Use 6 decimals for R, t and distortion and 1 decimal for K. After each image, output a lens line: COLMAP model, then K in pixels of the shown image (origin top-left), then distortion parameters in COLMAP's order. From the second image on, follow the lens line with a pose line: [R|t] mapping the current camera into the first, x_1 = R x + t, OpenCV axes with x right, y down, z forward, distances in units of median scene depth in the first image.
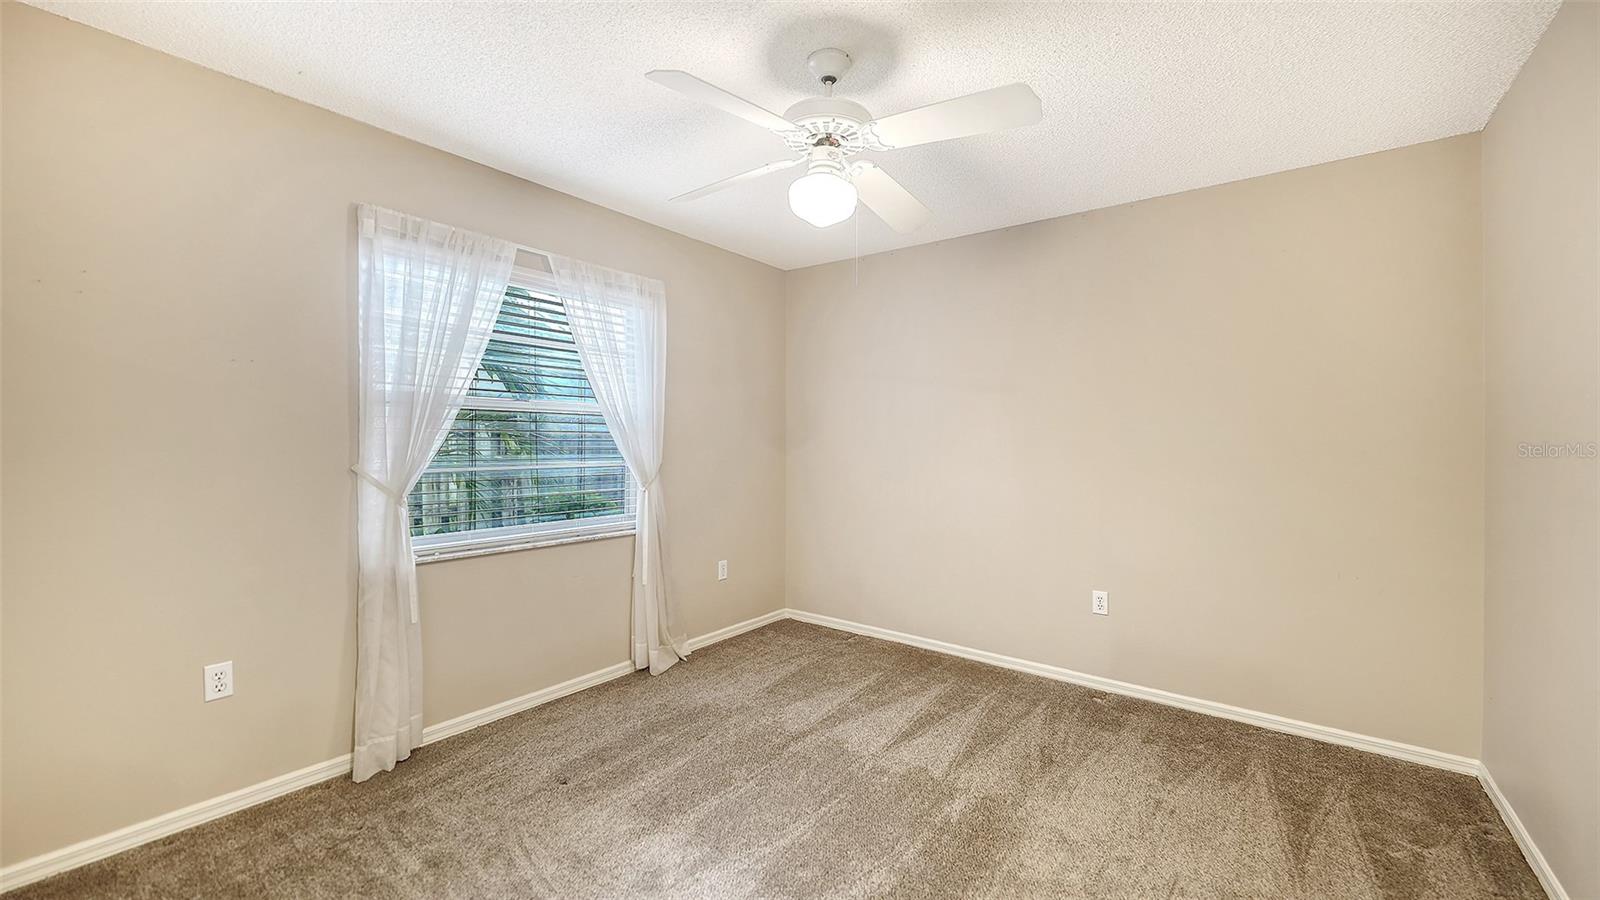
lens RADIAL K [[659.3, 0, 800.2], [0, 659.3, 440.0], [0, 0, 1]] dist [0.000076, 0.000037]
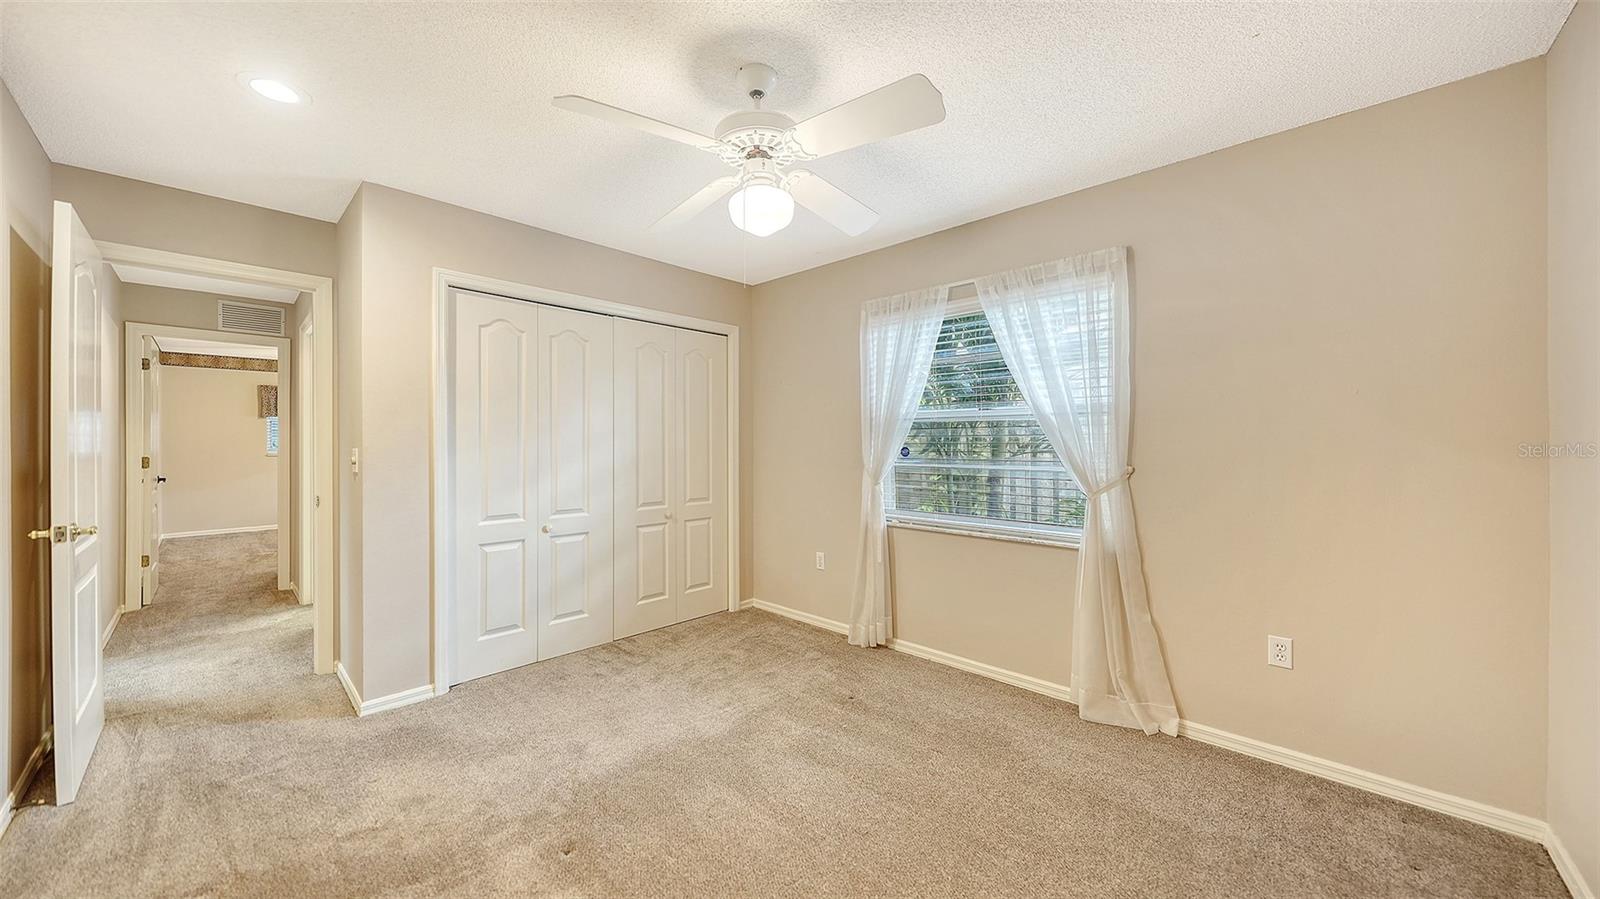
lens RADIAL K [[562.5, 0, 793.0], [0, 562.5, 447.7], [0, 0, 1]] dist [-0.007859, -0.000044]
pose [[-0.144762, 0.001646, -0.989465, 0.660381], [0.001427, 0.999998, 0.001454, 0.005651], [0.989466, -0.001202, -0.144764, 0.881843]]
